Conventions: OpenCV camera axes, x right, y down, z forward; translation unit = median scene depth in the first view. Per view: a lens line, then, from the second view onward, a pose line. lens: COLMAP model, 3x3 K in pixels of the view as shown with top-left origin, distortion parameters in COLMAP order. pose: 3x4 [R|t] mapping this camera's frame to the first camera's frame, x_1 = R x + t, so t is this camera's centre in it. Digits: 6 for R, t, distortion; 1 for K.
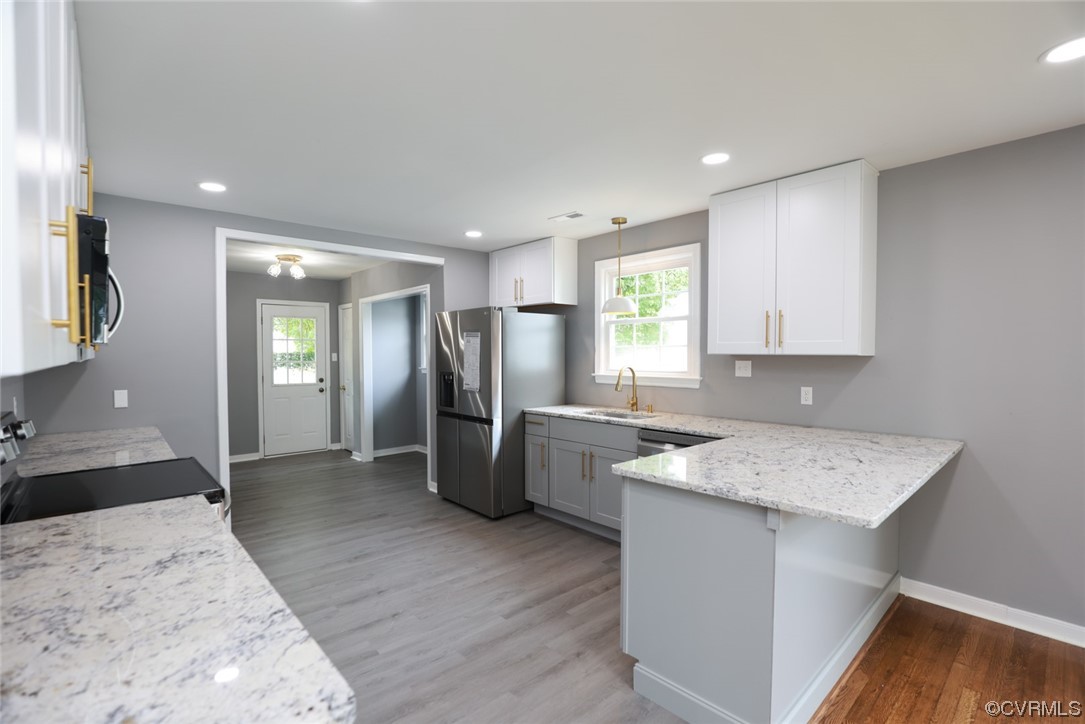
lens RADIAL K [[490.0, 0, 540.6], [0, 490.0, 371.5], [0, 0, 1]] dist [-0.034462, 0.000419]
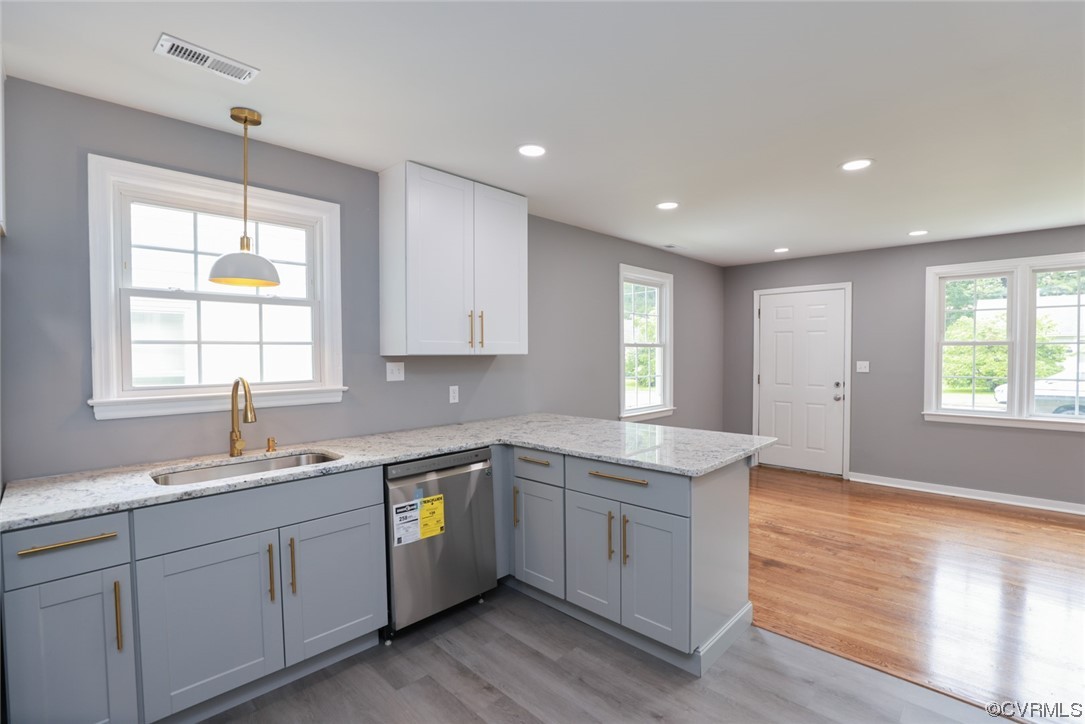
lens RADIAL K [[496.4, 0, 547.9], [0, 496.4, 365.3], [0, 0, 1]] dist [-0.029341, 0.000413]
pose [[-0.068350, -0.024768, 0.997354, -0.436397], [0.038954, 0.998863, 0.027475, -0.028135], [-0.996901, 0.040728, -0.067307, 0.730133]]
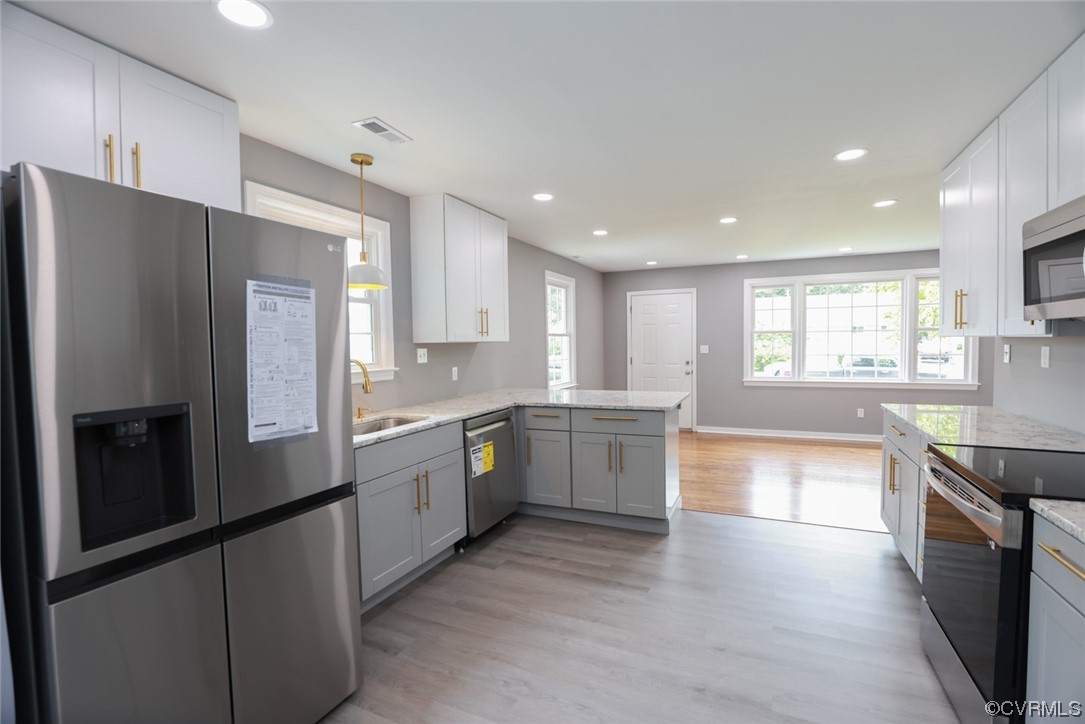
lens RADIAL K [[497.1, 0, 544.7], [0, 497.1, 364.0], [0, 0, 1]] dist [-0.026330, 0.000775]
pose [[-0.397310, -0.033001, 0.917091, -0.652651], [0.047955, 0.997241, 0.056660, -0.034105], [-0.916431, 0.066491, -0.394631, 1.096991]]
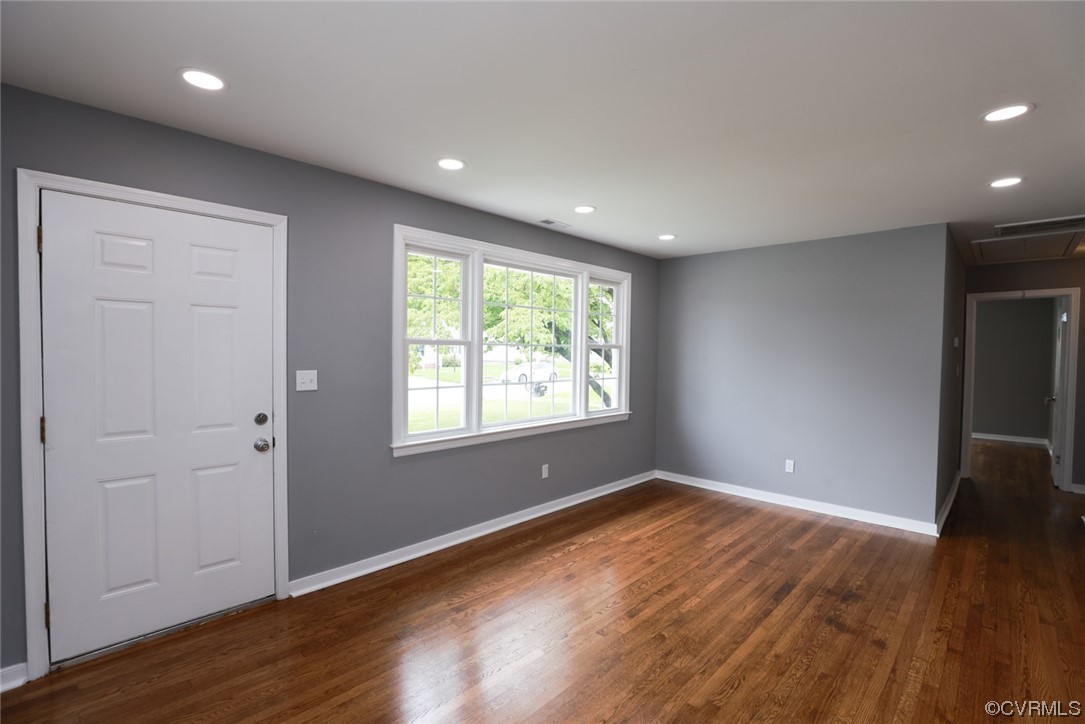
lens RADIAL K [[497.1, 0, 544.7], [0, 497.1, 364.0], [0, 0, 1]] dist [-0.026330, 0.000775]
pose [[-0.996943, -0.008388, -0.077687, 0.583004], [-0.013068, 0.998117, 0.059927, -0.025453], [0.077038, 0.060759, -0.995175, 0.525357]]
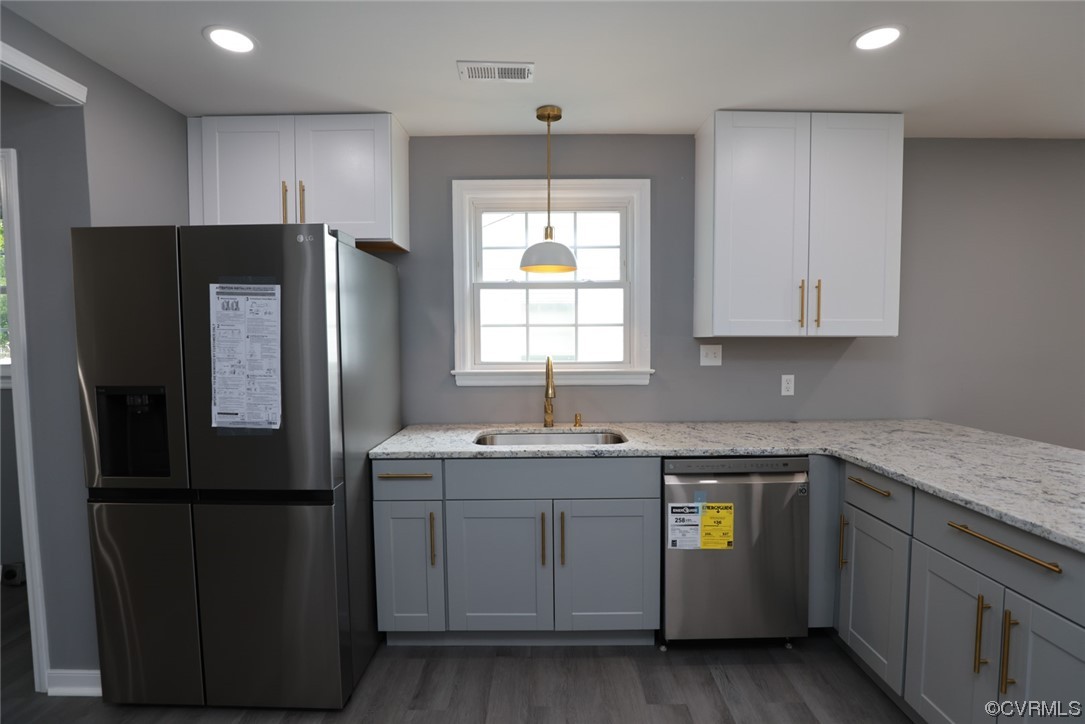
lens RADIAL K [[495.5, 0, 542.3], [0, 495.5, 366.1], [0, 0, 1]] dist [-0.034535, 0.005225]
pose [[0.671919, -0.045459, 0.739228, -0.313117], [0.030571, 0.998966, 0.033645, -0.021205], [-0.739993, -0.000008, 0.672614, 0.621984]]
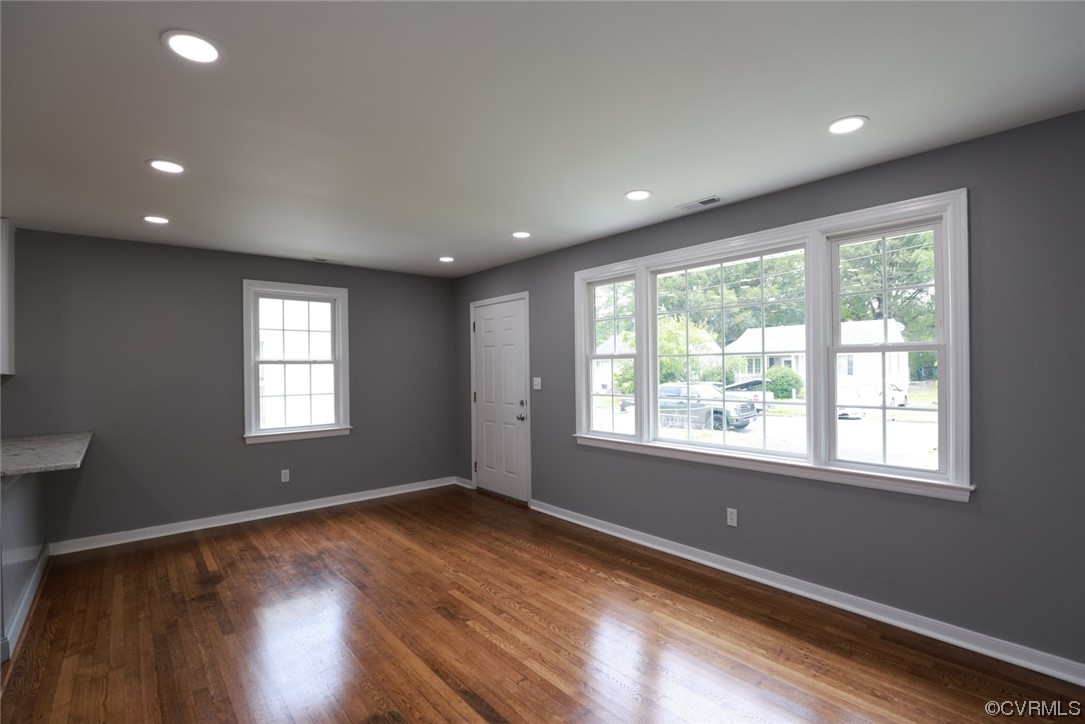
lens RADIAL K [[497.9, 0, 542.8], [0, 497.9, 365.5], [0, 0, 1]] dist [-0.024485, 0.000376]
pose [[0.023703, 0.004726, 0.999708, -0.396756], [0.046768, 0.998889, -0.005831, 0.011131], [-0.998625, 0.046893, 0.023456, -0.296773]]
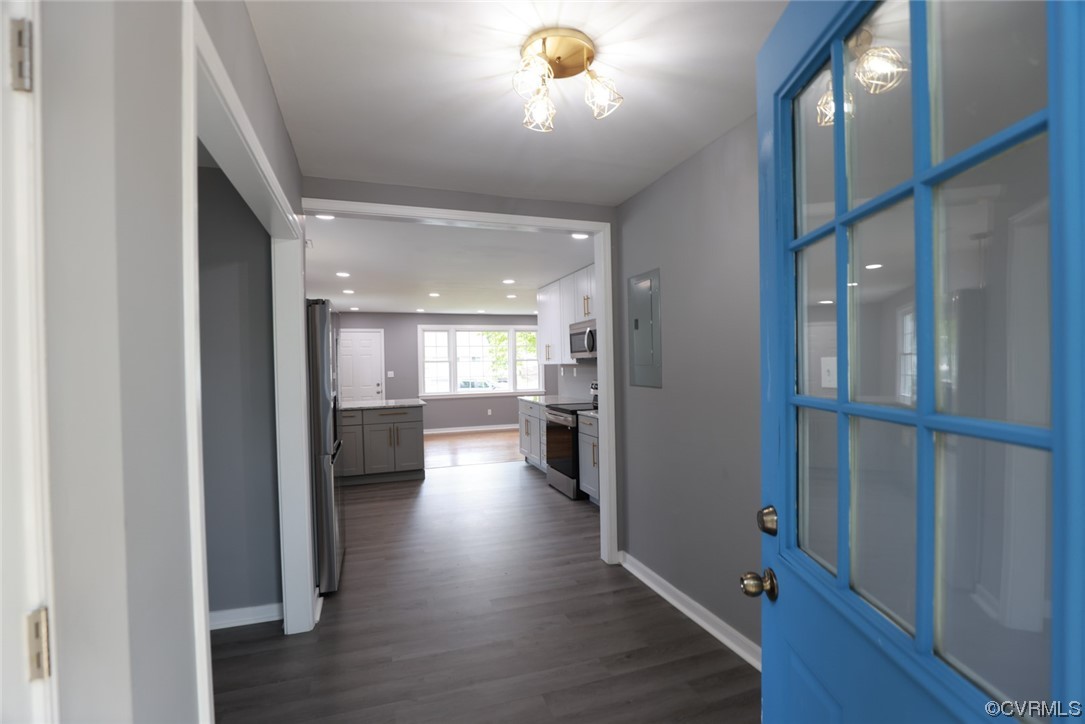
lens RADIAL K [[496.8, 0, 548.2], [0, 496.8, 370.4], [0, 0, 1]] dist [-0.024097, 0.000159]
pose [[-0.923317, 0.014441, 0.383768, -0.902068], [0.034193, 0.998415, 0.044697, -0.060627], [-0.382514, 0.054392, -0.922347, 1.862930]]
